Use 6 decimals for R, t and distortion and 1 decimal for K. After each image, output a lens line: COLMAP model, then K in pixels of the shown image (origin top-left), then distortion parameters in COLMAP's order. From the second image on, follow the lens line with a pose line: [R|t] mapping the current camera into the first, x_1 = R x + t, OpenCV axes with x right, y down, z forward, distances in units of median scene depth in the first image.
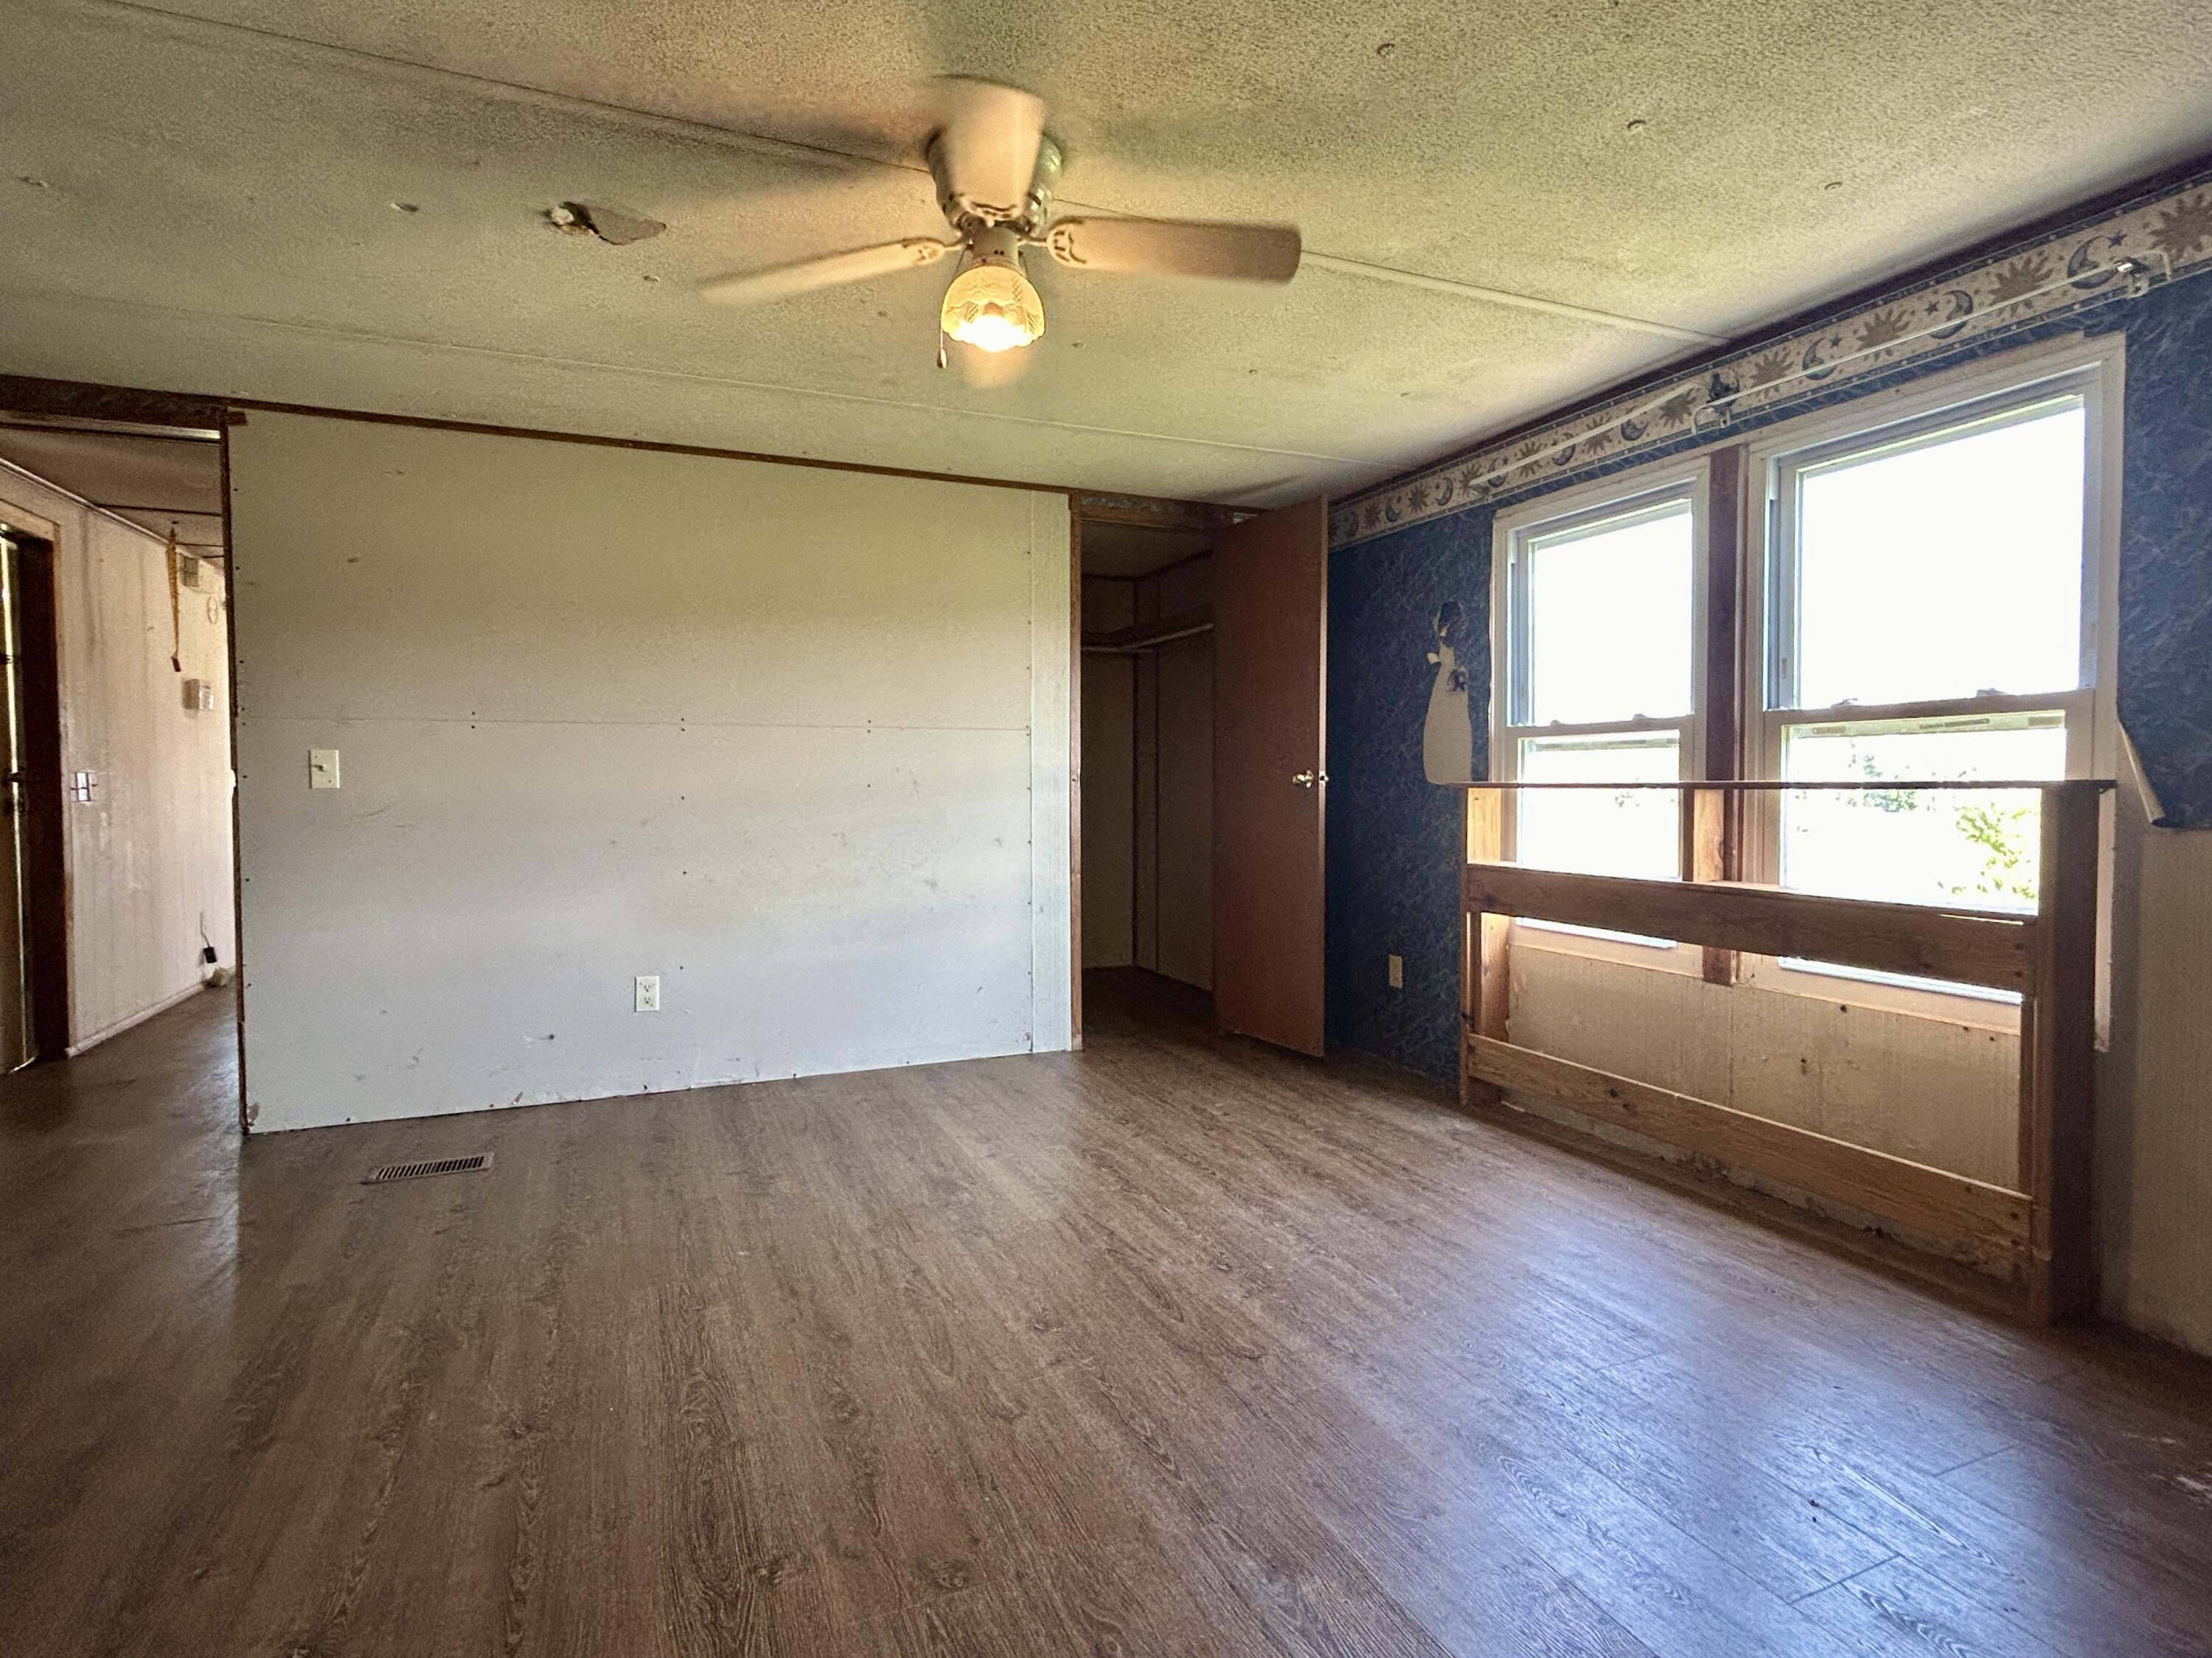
lens RADIAL K [[1136.2, 0, 1104.7], [0, 1136.2, 823.2], [0, 0, 1]] dist [0.000419, 0.001481]
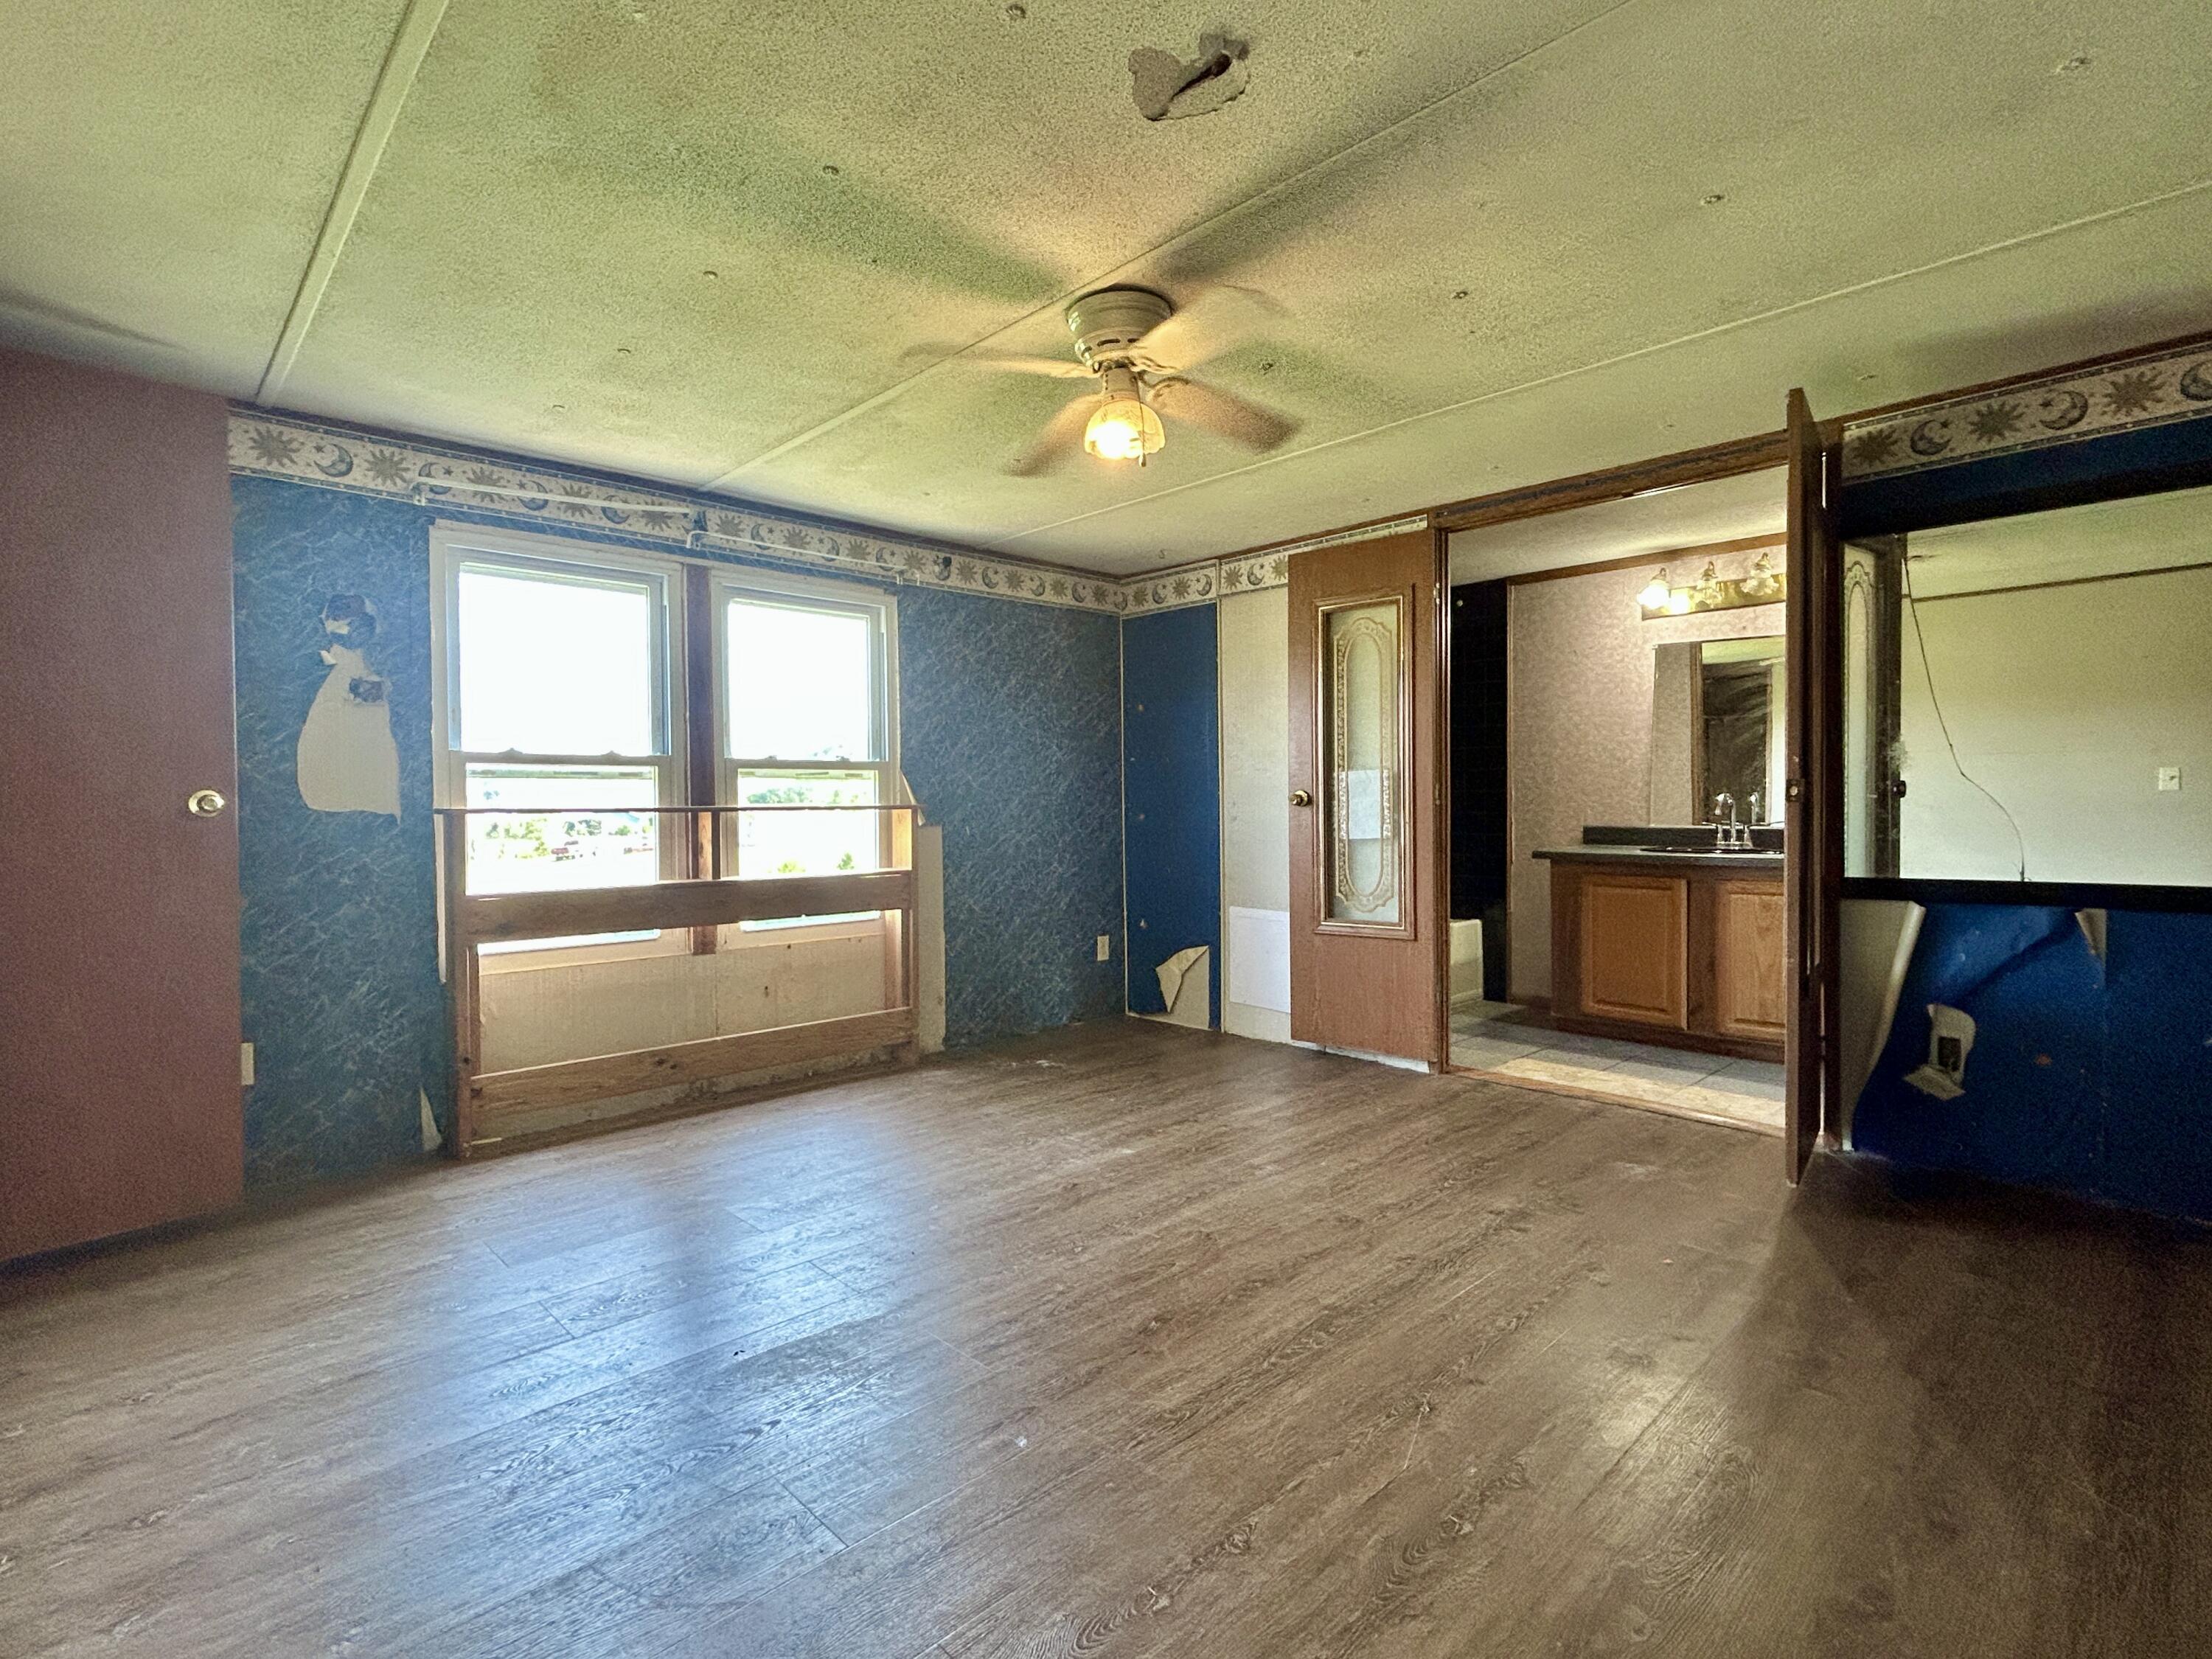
lens RADIAL K [[1048.9, 0, 1108.5], [0, 1048.9, 820.8], [0, 0, 1]] dist [0.000109, 0.000220]
pose [[-0.352890, -0.008712, 0.935624, -0.818695], [0.042869, 0.998756, 0.025469, -0.030599], [-0.934682, 0.049097, -0.352078, 0.988753]]
